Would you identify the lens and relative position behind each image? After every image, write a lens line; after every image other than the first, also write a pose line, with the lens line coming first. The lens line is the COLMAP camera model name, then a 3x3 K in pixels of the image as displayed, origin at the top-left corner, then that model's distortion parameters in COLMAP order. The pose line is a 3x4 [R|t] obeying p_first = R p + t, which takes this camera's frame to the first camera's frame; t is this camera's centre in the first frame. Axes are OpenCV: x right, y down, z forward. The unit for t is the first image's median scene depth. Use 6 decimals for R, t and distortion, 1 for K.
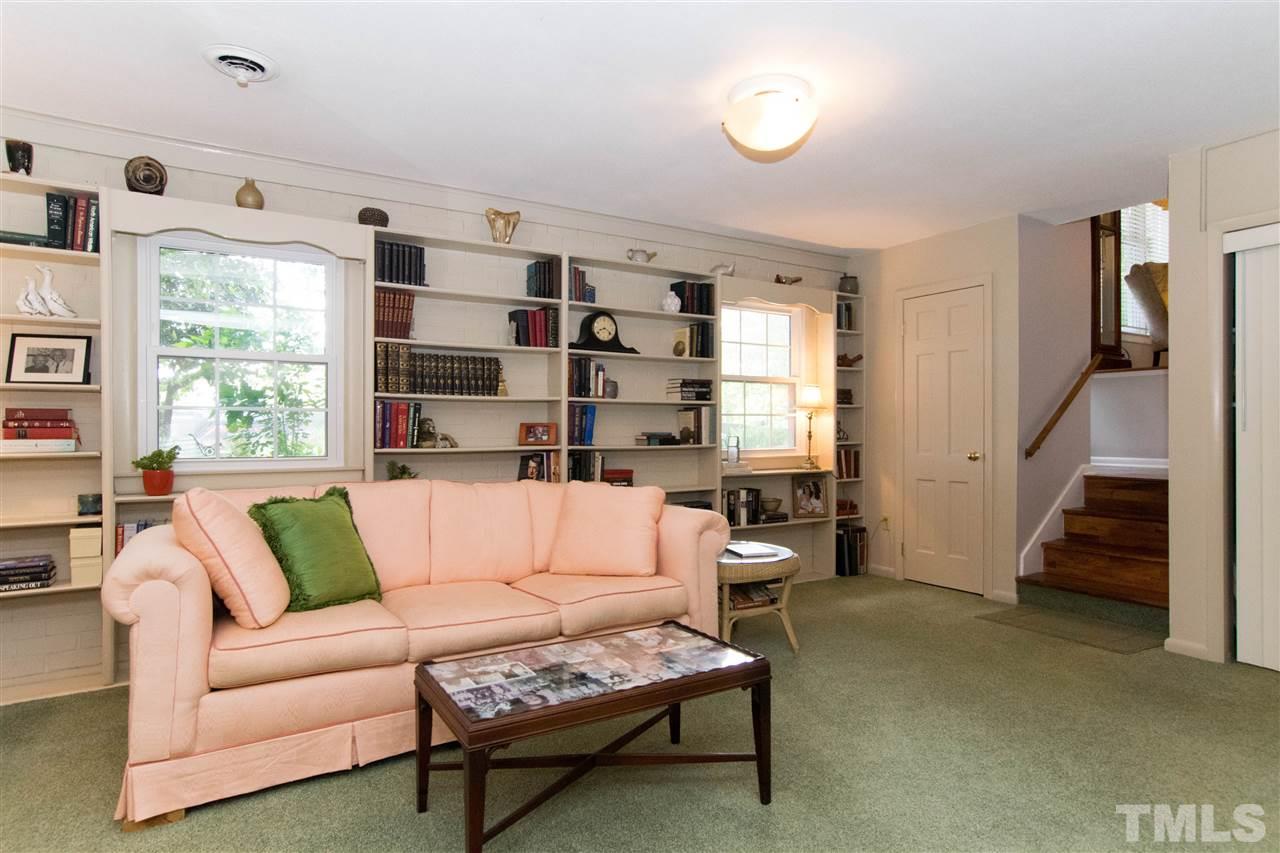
lens RADIAL K [[705.7, 0, 640.0], [0, 705.7, 426.5], [0, 0, 1]] dist [-0.018079, 0.001580]
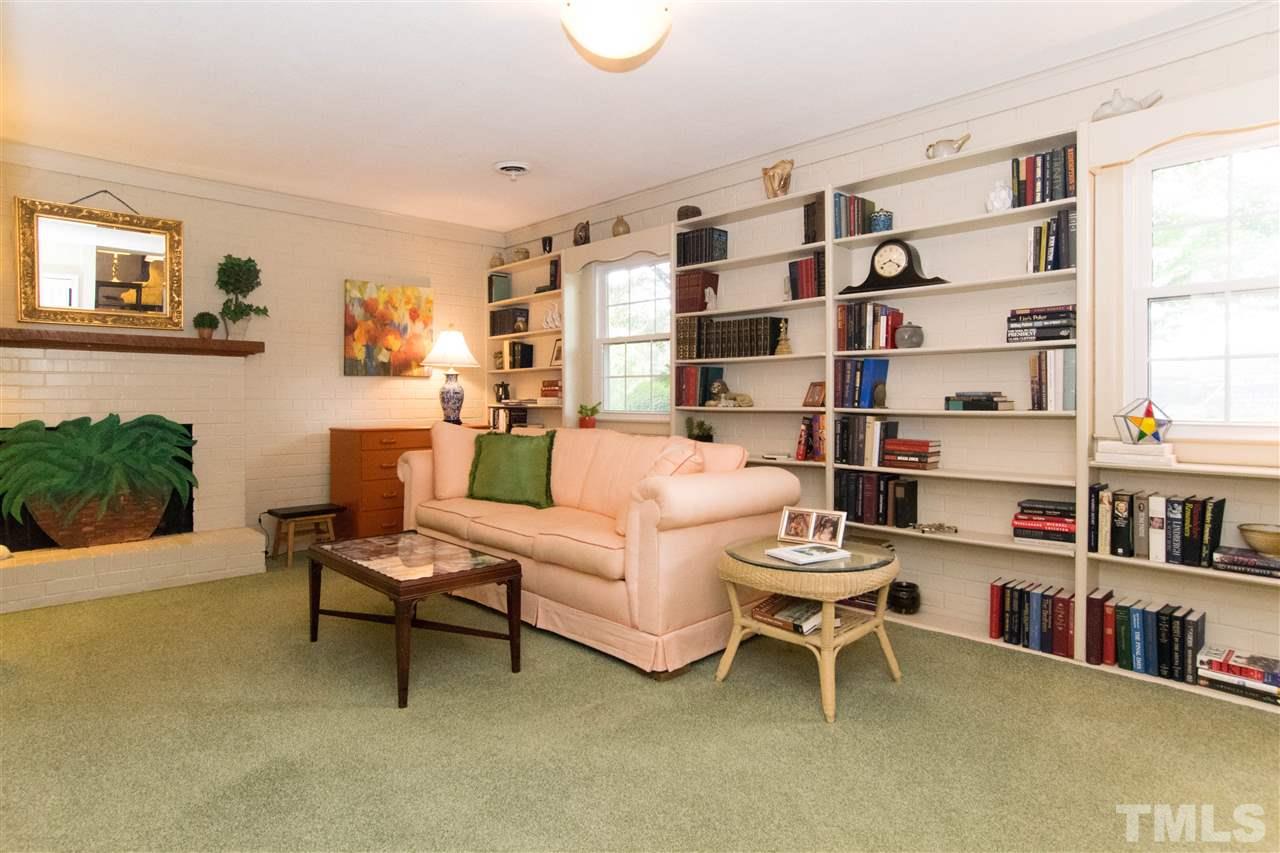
lens RADIAL K [[720.4, 0, 638.1], [0, 720.4, 421.6], [0, 0, 1]] dist [-0.048969, 0.041674]
pose [[0.198711, 0.037441, -0.979343, 0.696612], [0.007315, 0.999186, 0.039683, 0.007761], [0.980031, -0.015049, 0.198275, 0.571570]]
